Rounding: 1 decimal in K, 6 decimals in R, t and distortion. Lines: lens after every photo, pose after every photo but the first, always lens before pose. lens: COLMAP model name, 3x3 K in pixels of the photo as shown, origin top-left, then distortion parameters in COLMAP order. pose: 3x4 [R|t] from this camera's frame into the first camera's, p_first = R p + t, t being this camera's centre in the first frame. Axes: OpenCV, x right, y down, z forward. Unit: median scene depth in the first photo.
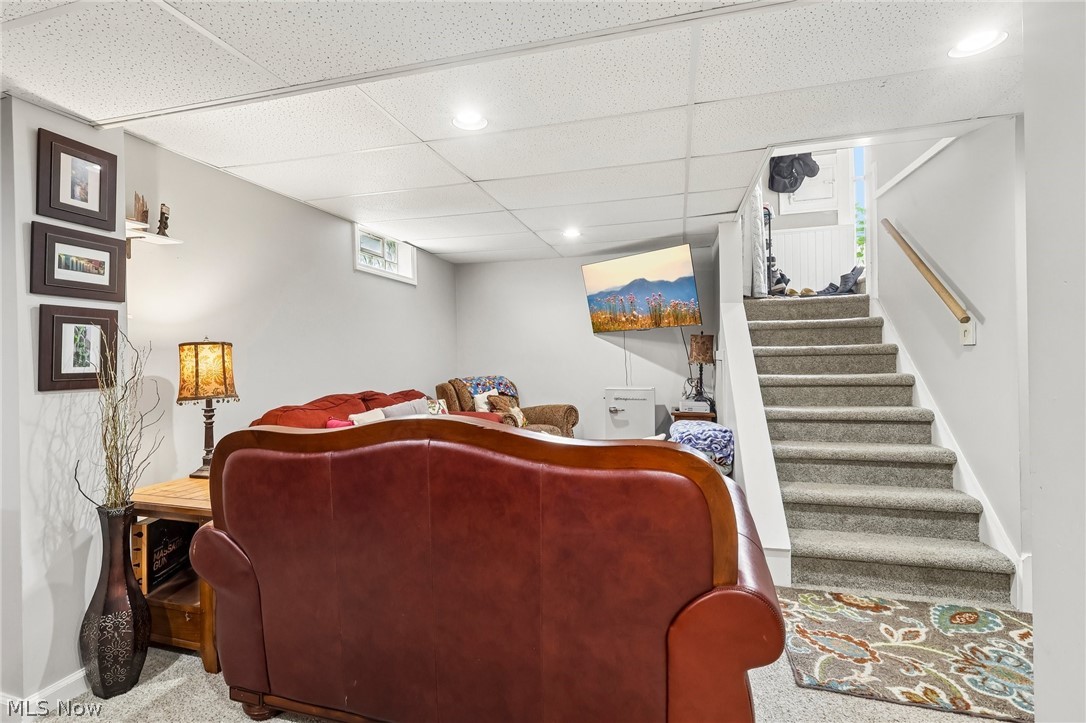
lens RADIAL K [[508.6, 0, 544.2], [0, 508.6, 359.5], [0, 0, 1]] dist [-0.004938, 0.001110]
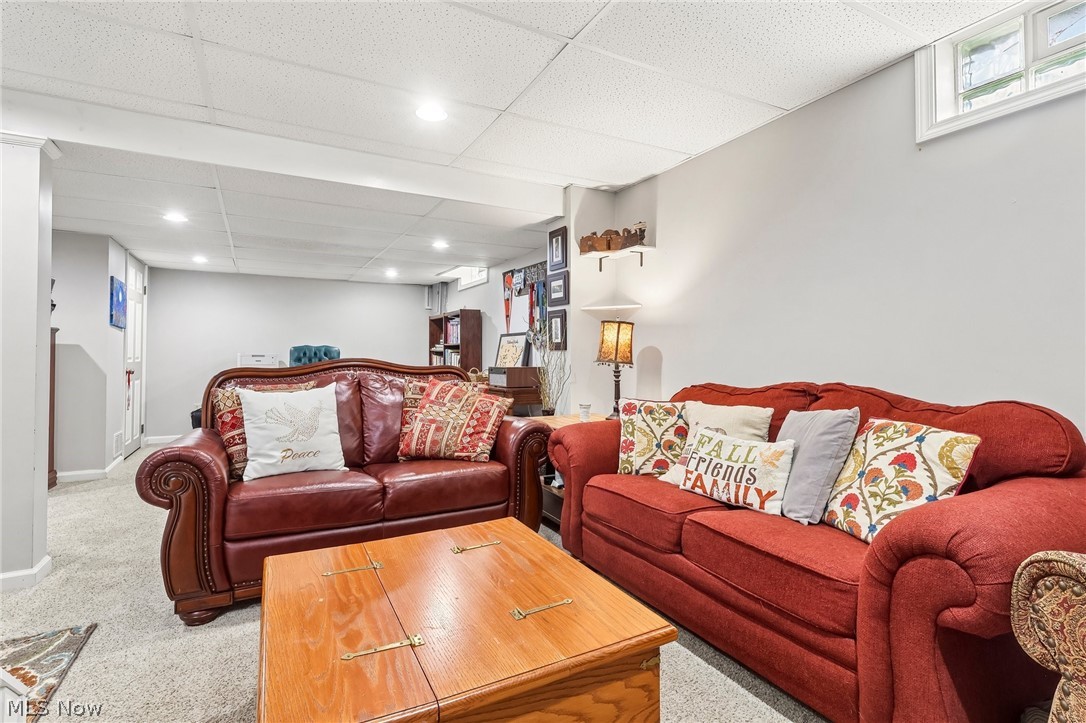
lens RADIAL K [[508.6, 0, 546.7], [0, 508.6, 352.0], [0, 0, 1]] dist [-0.004938, 0.001110]
pose [[-0.716078, 0.015988, -0.697837, 0.519158], [0.009967, 0.999870, 0.012680, 0.036676], [0.697949, 0.002125, -0.716144, 2.307558]]
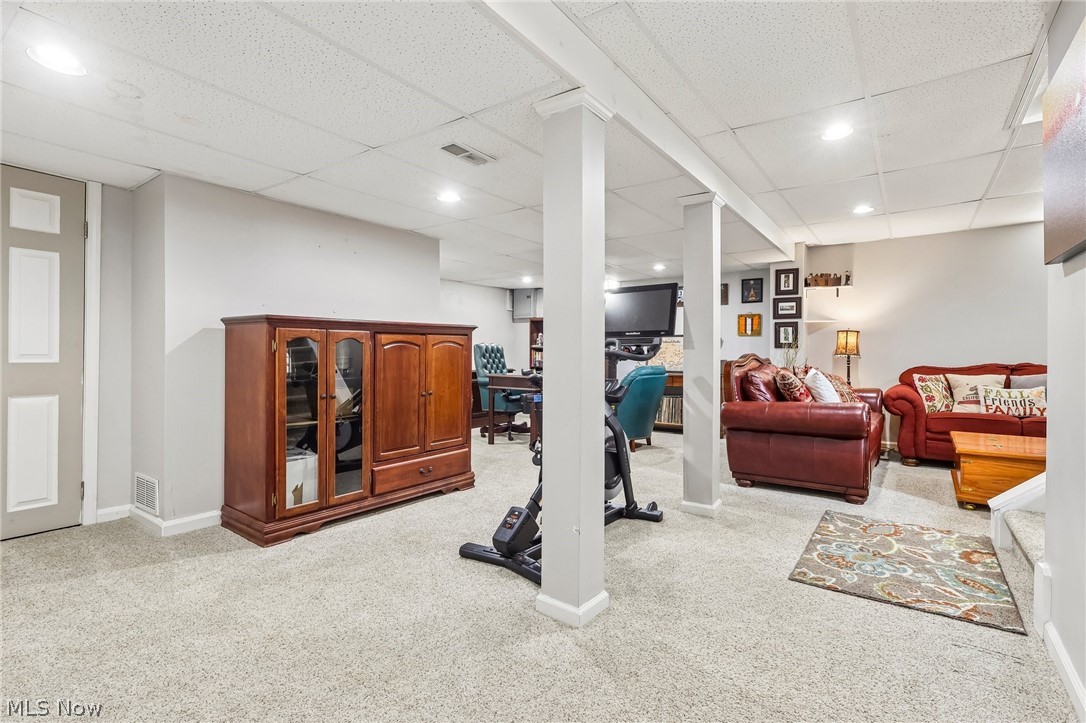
lens RADIAL K [[508.6, 0, 532.6], [0, 508.6, 344.4], [0, 0, 1]] dist [-0.004938, 0.001110]
pose [[-0.345371, 0.010090, -0.938412, 2.445225], [0.002295, 0.999948, 0.009908, 0.002445], [0.938464, 0.001269, -0.345376, 0.579378]]
